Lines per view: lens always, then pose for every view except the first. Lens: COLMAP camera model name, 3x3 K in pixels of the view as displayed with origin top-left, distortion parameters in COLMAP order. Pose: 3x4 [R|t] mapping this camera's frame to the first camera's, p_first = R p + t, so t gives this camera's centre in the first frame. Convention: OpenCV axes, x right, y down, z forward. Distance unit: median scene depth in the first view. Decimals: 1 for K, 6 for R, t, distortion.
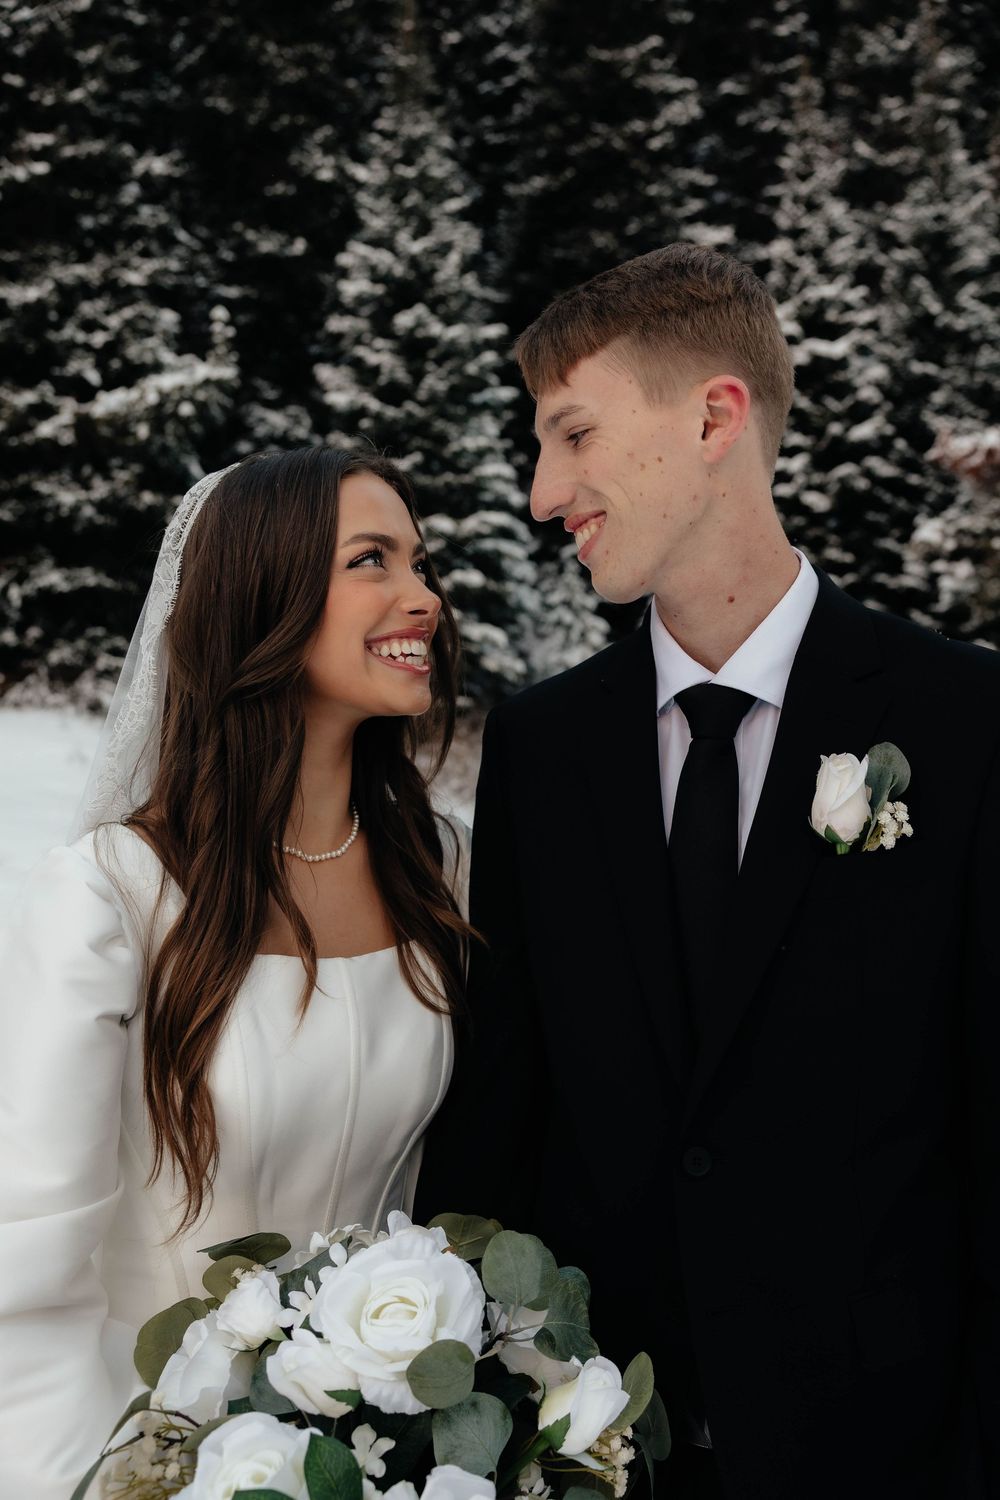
lens RADIAL K [[1367.1, 0, 500.0], [0, 1367.1, 750.0], [0, 0, 1]] dist [-0.002264, 0.044998]
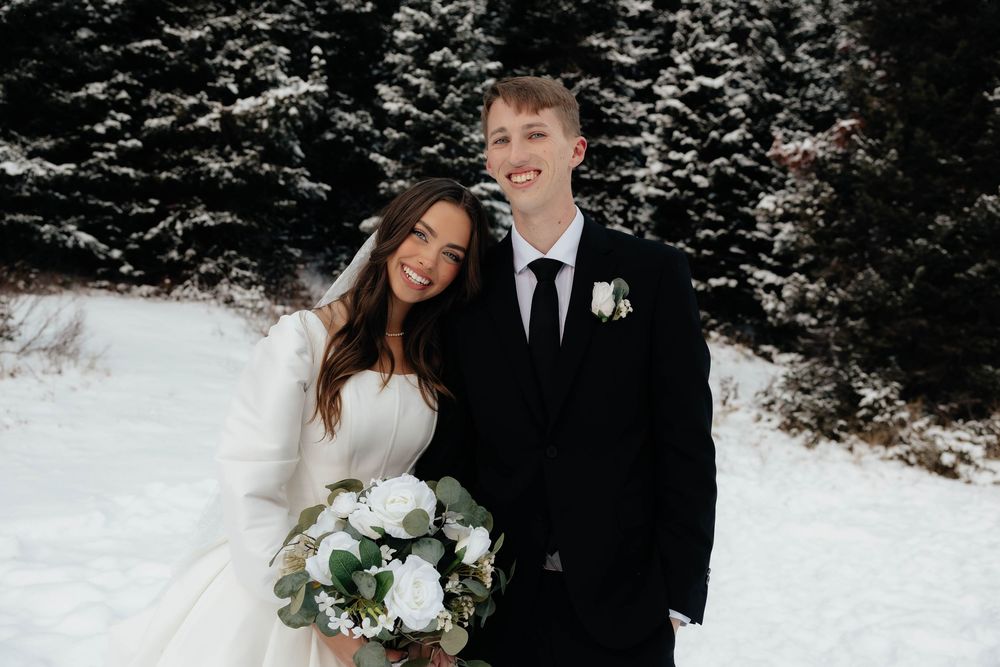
lens RADIAL K [[921.7, 0, 500.0], [0, 921.7, 333.5], [0, 0, 1]] dist [0.002026, 0.011357]
pose [[0.999644, 0.026078, 0.005572, 0.005334], [-0.026023, 0.999614, -0.009749, 0.006618], [-0.005824, 0.009601, 0.999937, -0.040155]]
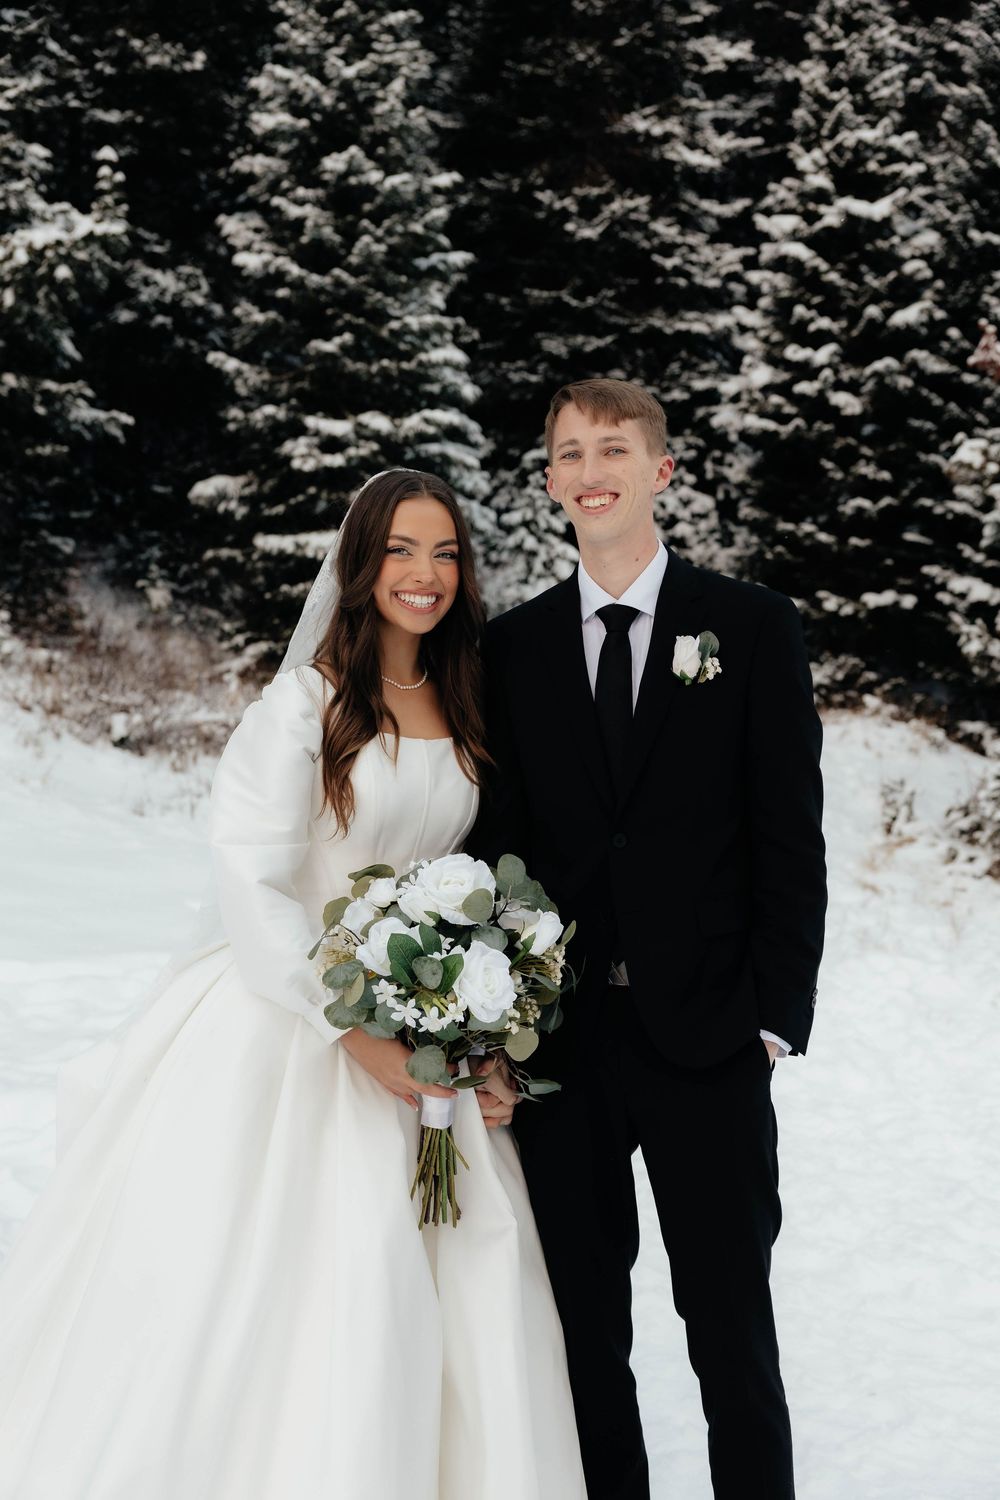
lens RADIAL K [[1895.6, 0, 500.0], [0, 1895.6, 750.0], [0, 0, 1]] dist [0.015684, 0.028600]
pose [[0.999073, 0.020166, 0.038039, -0.008382], [-0.020750, 0.999672, 0.015021, 0.008120], [-0.037724, -0.015796, 0.999163, -0.112658]]
